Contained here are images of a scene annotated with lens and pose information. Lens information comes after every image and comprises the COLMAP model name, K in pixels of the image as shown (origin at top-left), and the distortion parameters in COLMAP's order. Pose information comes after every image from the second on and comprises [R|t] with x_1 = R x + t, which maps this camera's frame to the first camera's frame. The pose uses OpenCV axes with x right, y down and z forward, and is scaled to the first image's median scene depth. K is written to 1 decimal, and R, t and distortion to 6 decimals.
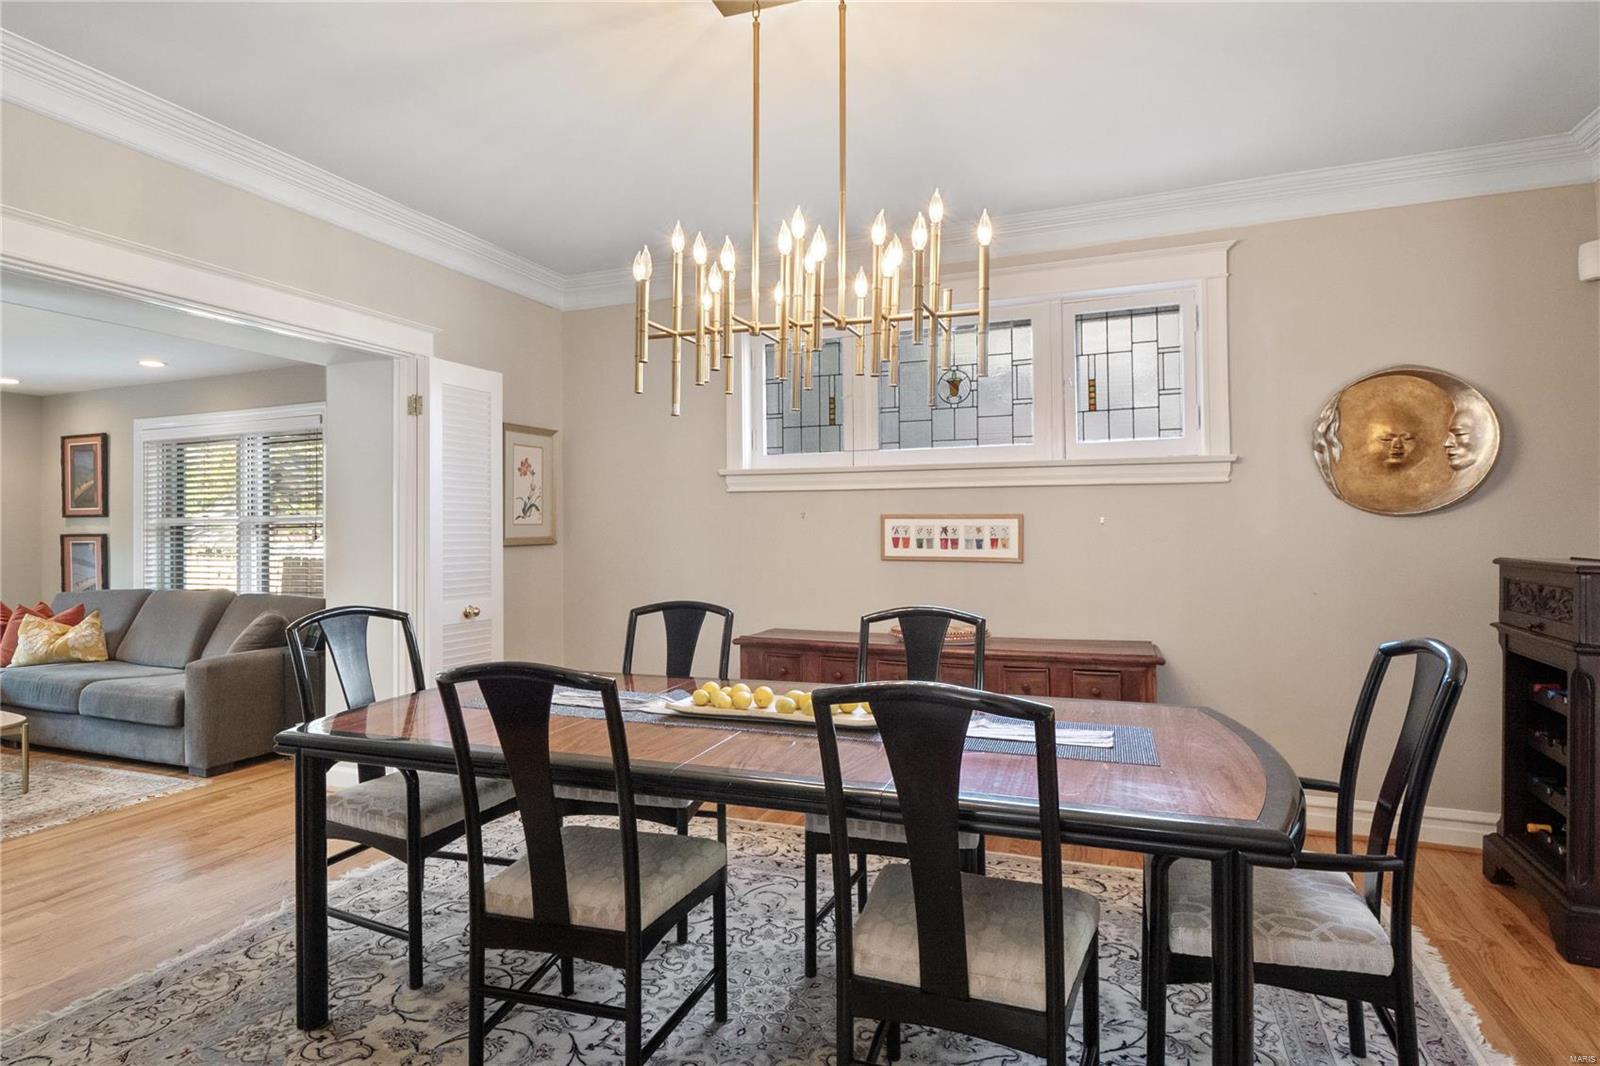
lens RADIAL K [[831.2, 0, 798.5], [0, 831.2, 527.0], [0, 0, 1]] dist [0.000028, 0.001371]
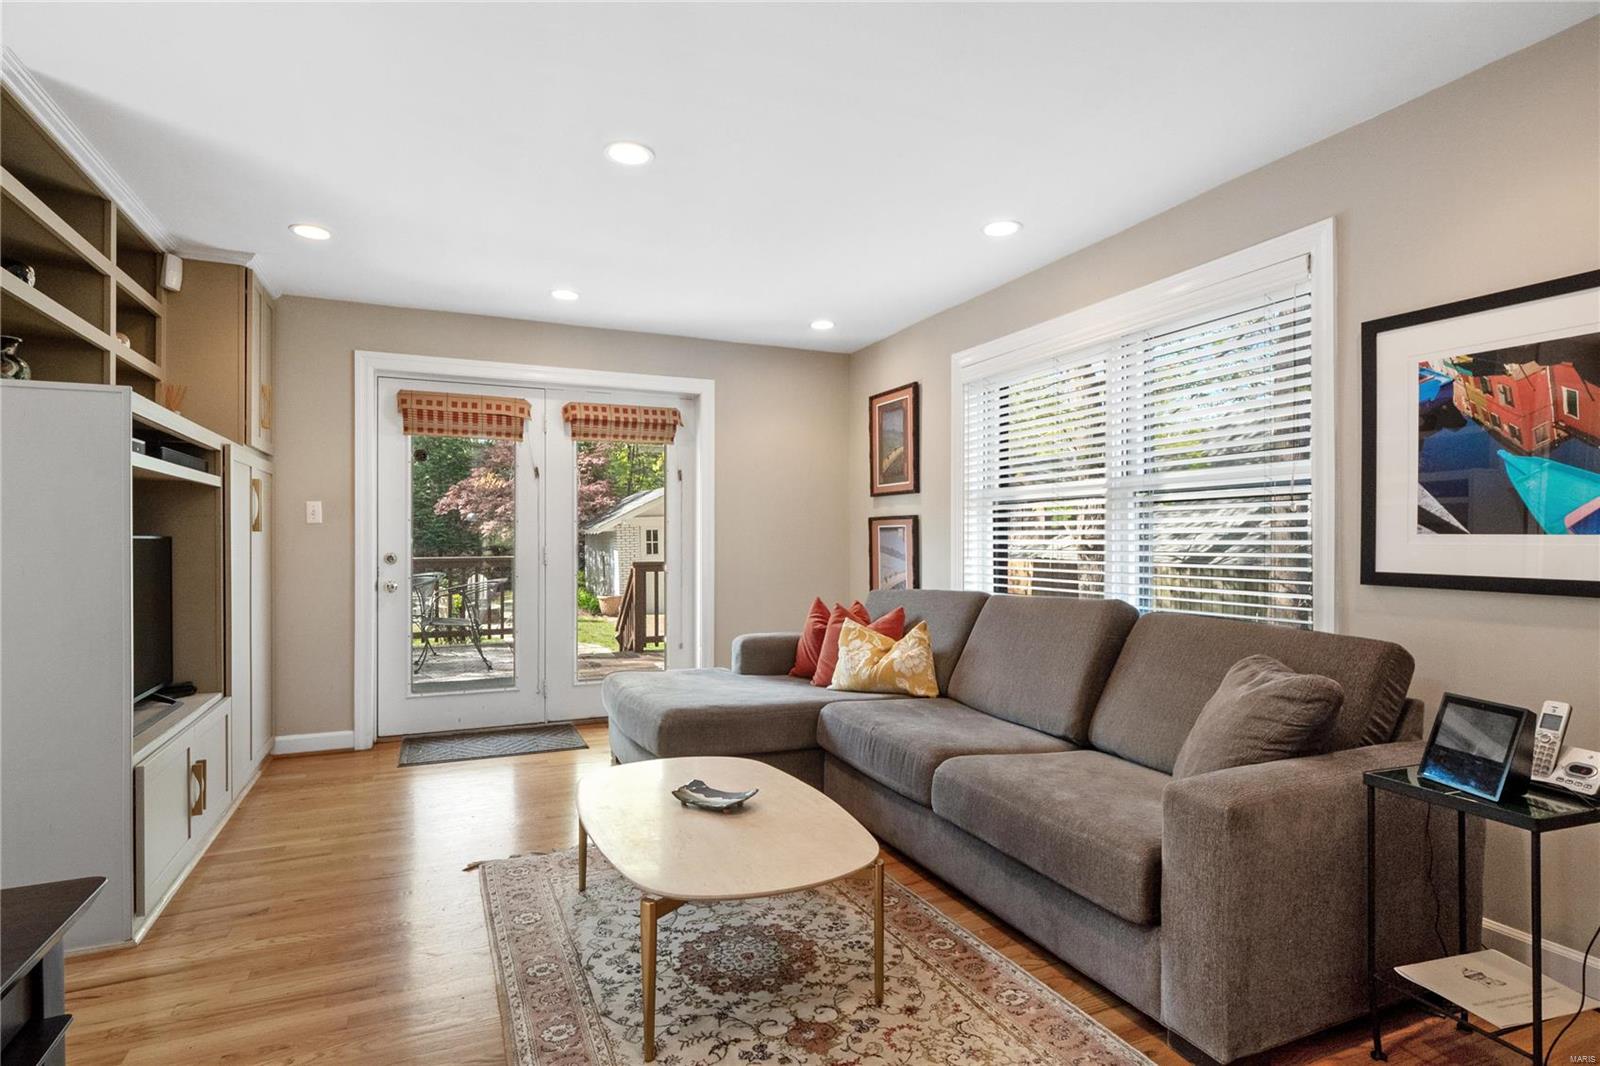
lens RADIAL K [[807.0, 0, 779.5], [0, 807.0, 540.9], [0, 0, 1]] dist [0.000420, 0.000098]
pose [[0.705636, 0.005321, -0.708555, -0.458057], [-0.000827, 0.999977, 0.006686, 0.031021], [0.708574, -0.004132, 0.705624, 0.448906]]
